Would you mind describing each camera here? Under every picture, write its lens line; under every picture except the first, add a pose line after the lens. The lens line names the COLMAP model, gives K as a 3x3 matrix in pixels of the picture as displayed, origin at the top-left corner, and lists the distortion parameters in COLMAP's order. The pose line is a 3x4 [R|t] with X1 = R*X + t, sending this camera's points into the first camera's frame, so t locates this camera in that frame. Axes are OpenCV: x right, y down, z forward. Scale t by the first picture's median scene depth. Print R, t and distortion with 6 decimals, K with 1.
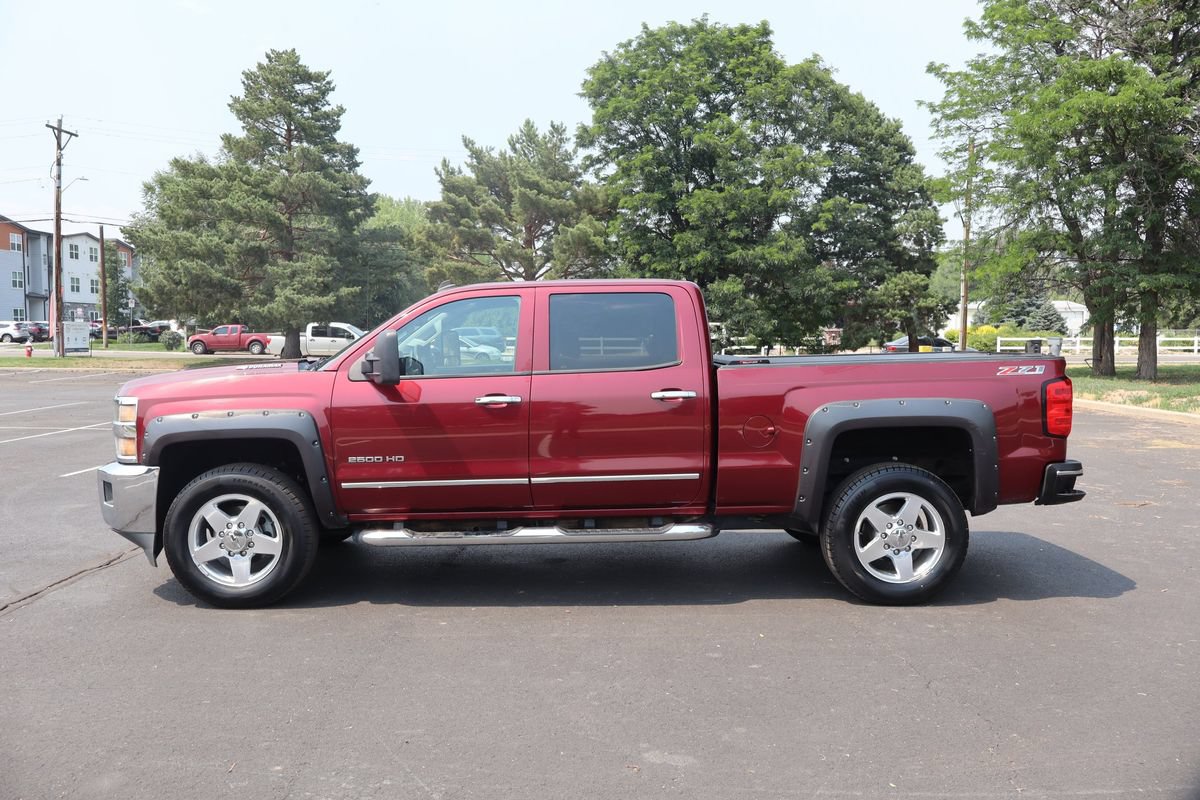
lens RADIAL K [[1032.5, 0, 600.0], [0, 1032.5, 400.0], [0, 0, 1]] dist [0.010010, -0.004934]
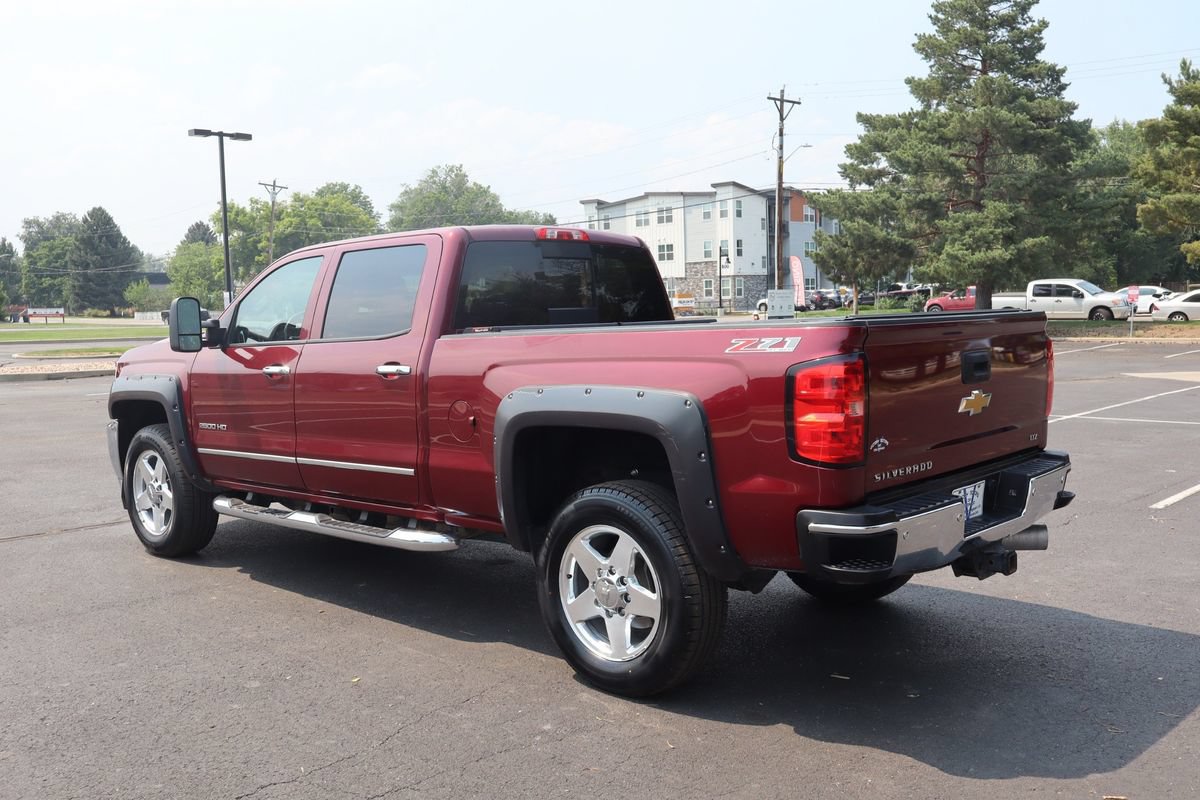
lens RADIAL K [[1110.5, 0, 603.6], [0, 1110.5, 418.0], [0, 0, 1]] dist [0.017343, 0.023596]
pose [[0.700016, 0.052138, -0.712221, 0.170180], [-0.020166, 0.998377, 0.053266, -0.003214], [0.713842, -0.022924, 0.699932, 0.109383]]
